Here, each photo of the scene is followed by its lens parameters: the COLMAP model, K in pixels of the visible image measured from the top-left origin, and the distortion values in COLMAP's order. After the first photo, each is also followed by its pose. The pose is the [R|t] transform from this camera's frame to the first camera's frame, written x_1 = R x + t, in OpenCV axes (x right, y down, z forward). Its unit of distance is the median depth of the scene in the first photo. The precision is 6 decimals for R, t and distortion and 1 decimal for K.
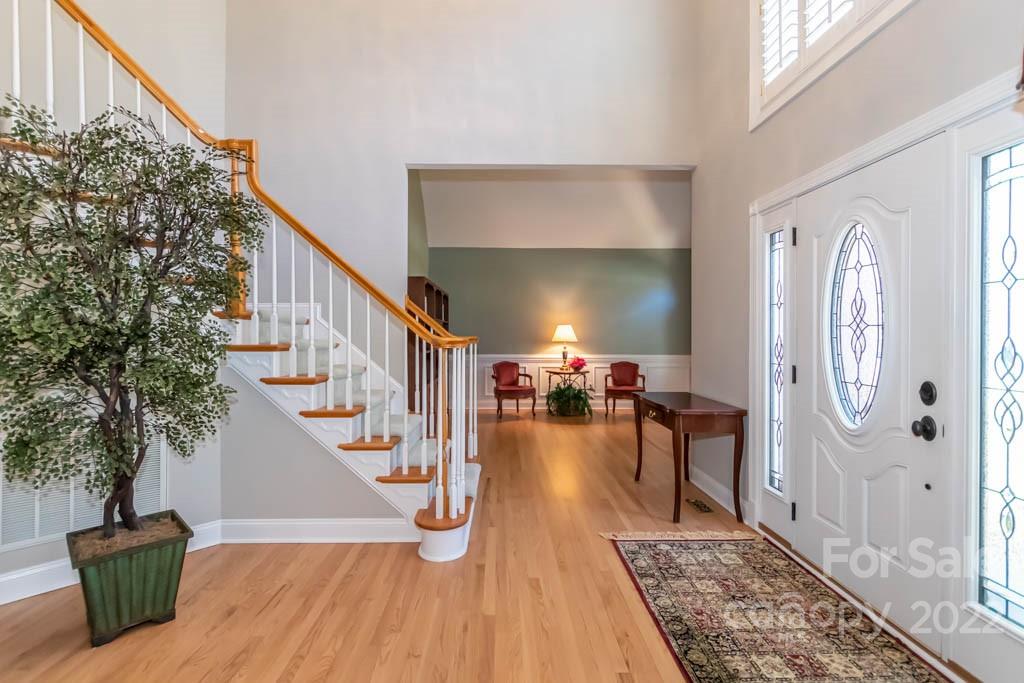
lens RADIAL K [[482.8, 0, 514.9], [0, 482.8, 334.6], [0, 0, 1]] dist [-0.000328, -0.000231]
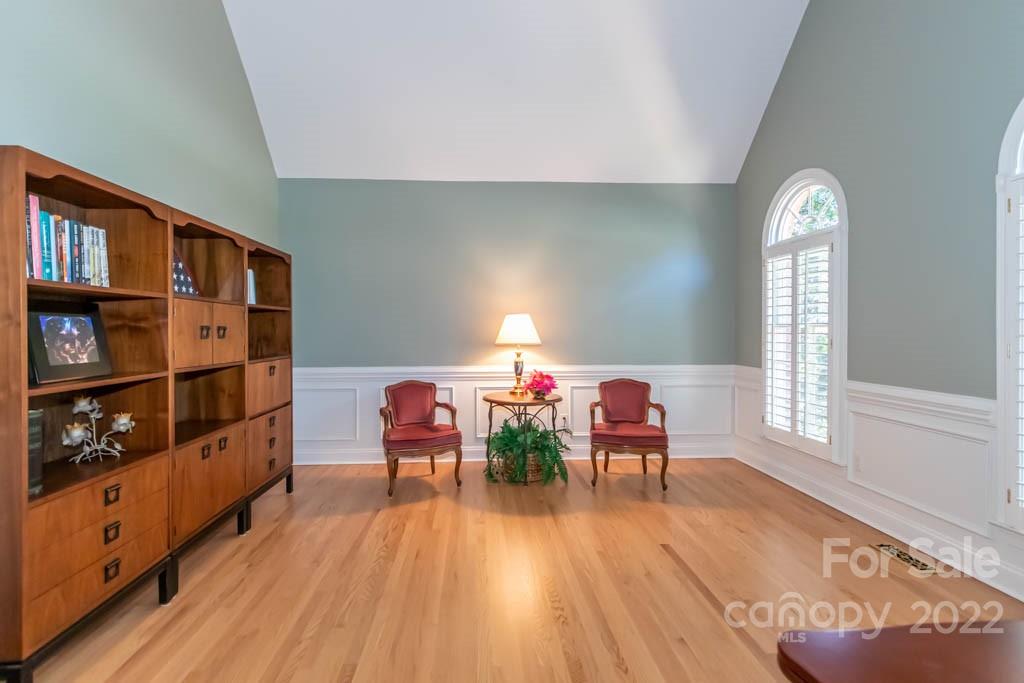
lens RADIAL K [[482.8, 0, 514.9], [0, 482.8, 334.6], [0, 0, 1]] dist [-0.000328, -0.000231]
pose [[0.998479, -0.009338, 0.054342, 0.073016], [0.008773, 0.999905, 0.010619, -0.002373], [-0.054436, -0.010126, 0.998466, 0.465094]]
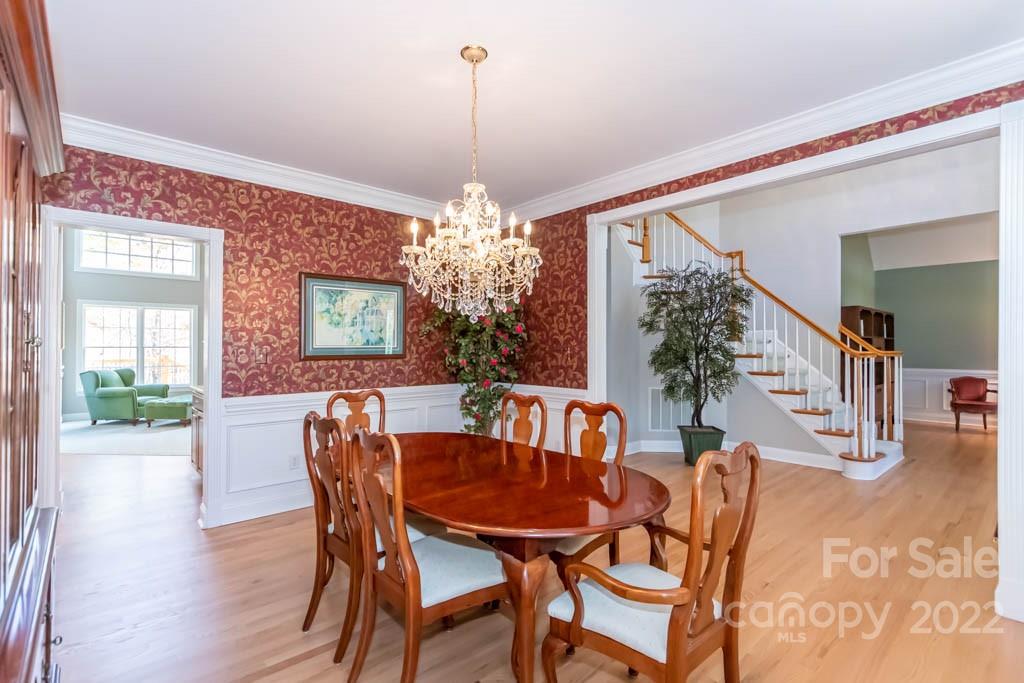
lens RADIAL K [[481.5, 0, 509.8], [0, 481.5, 337.6], [0, 0, 1]] dist [-0.000968, -0.000281]
pose [[0.646573, -0.012008, -0.762757, 0.135639], [-0.004273, 0.999803, -0.019362, -0.002496], [0.762840, 0.015778, 0.646395, -0.398034]]
